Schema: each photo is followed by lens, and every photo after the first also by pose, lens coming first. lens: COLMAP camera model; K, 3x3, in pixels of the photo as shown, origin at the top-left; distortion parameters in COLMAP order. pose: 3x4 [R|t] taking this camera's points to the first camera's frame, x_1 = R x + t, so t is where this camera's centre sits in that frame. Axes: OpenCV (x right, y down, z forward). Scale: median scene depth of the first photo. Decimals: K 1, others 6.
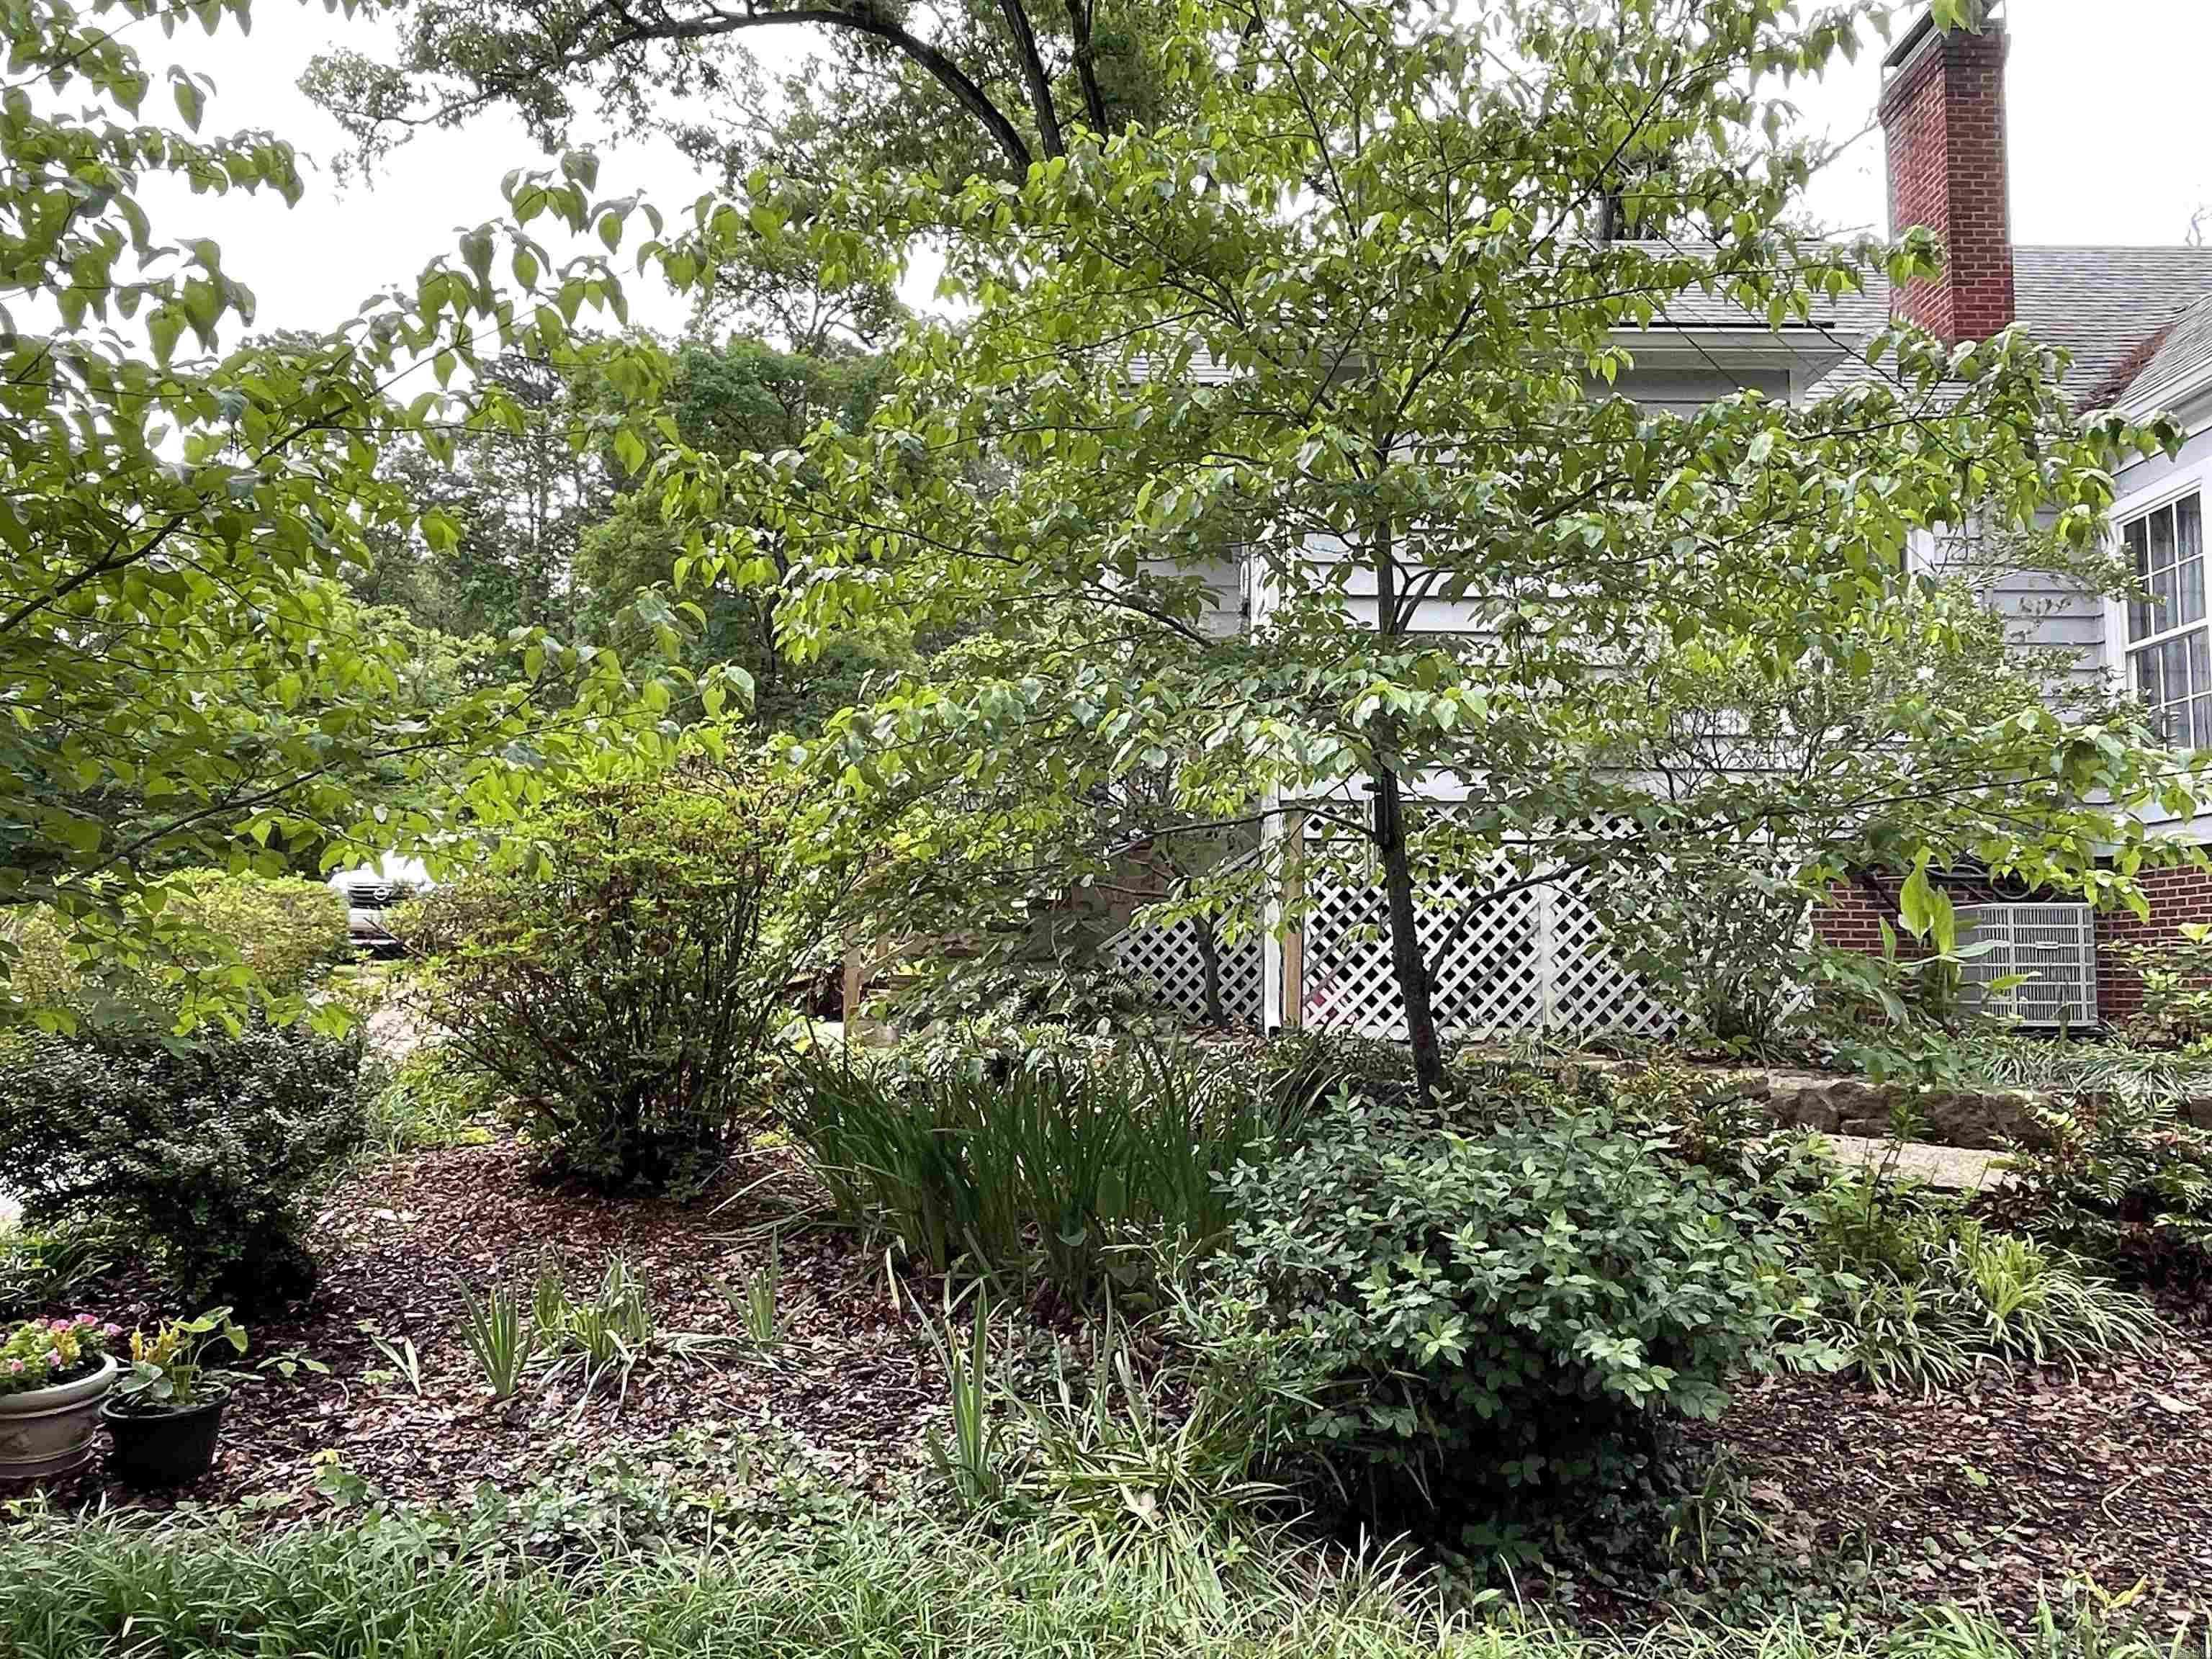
lens RADIAL K [[1636.5, 0, 1095.6], [0, 1636.5, 869.8], [0, 0, 1]] dist [0.002538, -0.018218]
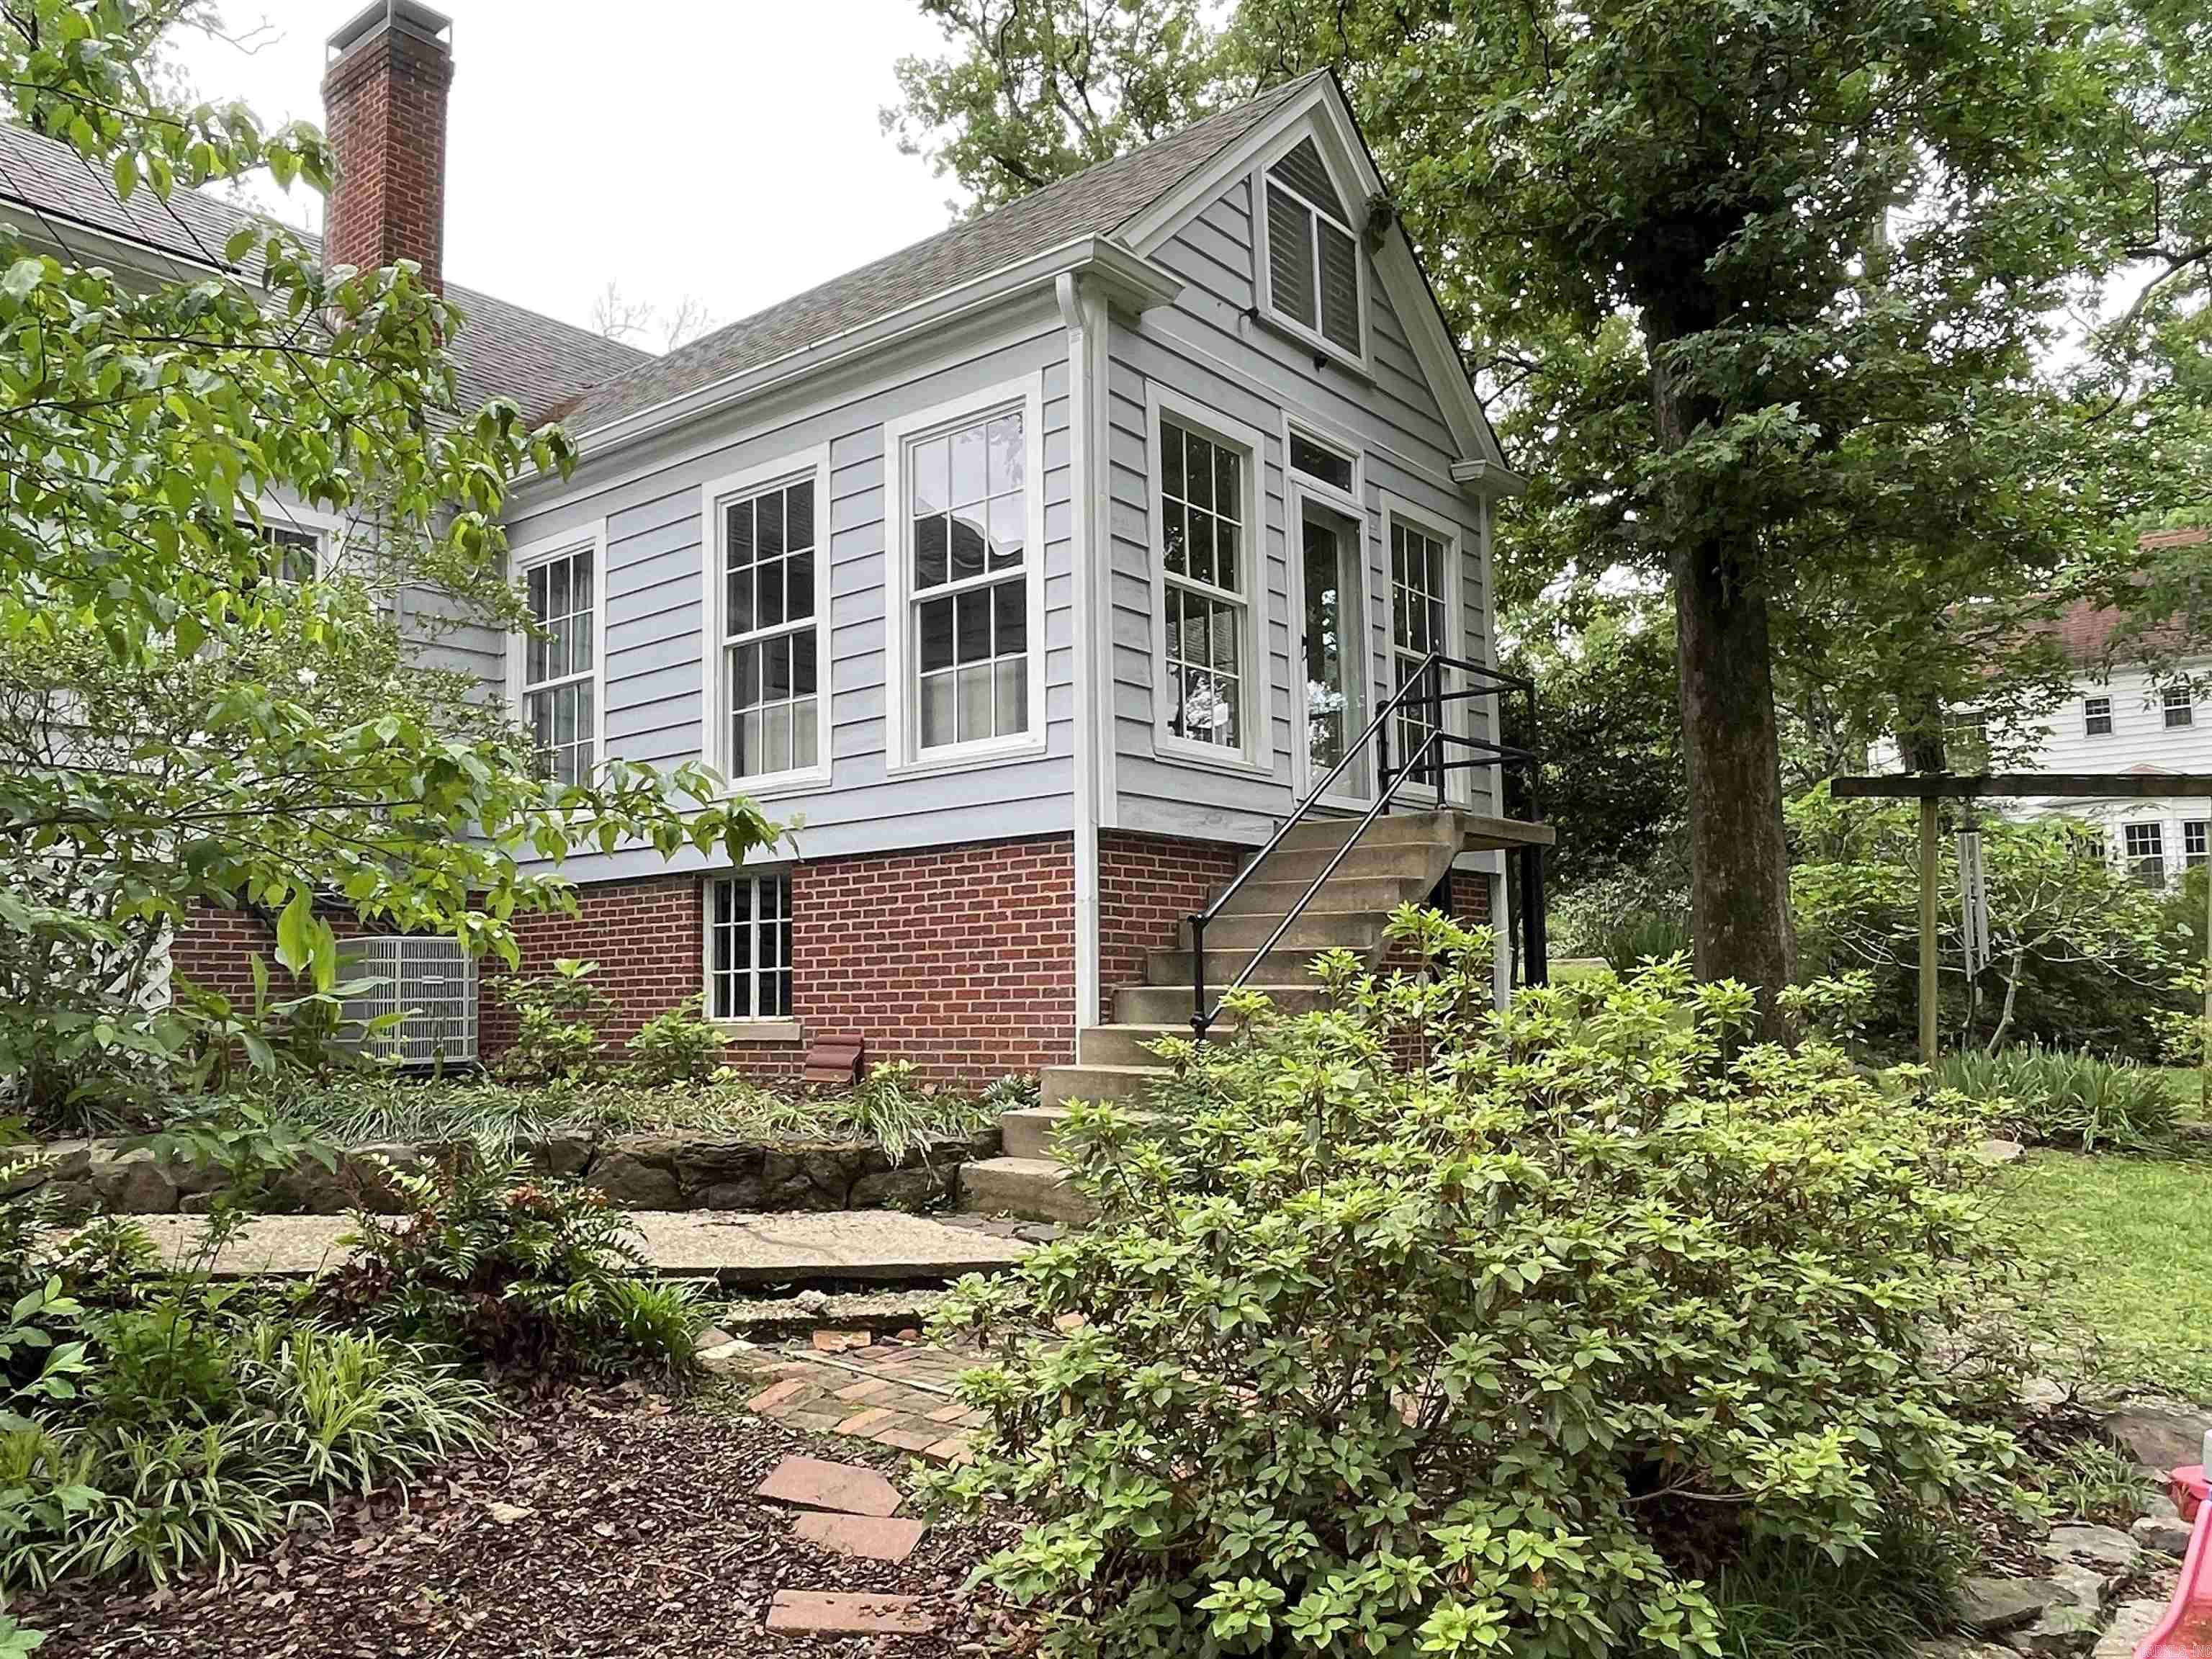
lens RADIAL K [[1636.5, 0, 1105.8], [0, 1636.5, 835.6], [0, 0, 1]] dist [0.002538, -0.018218]
pose [[0.617331, 0.063815, 0.784111, 0.120066], [-0.036045, 0.997952, -0.052840, -0.005695], [-0.785877, 0.004357, 0.618367, 0.162881]]
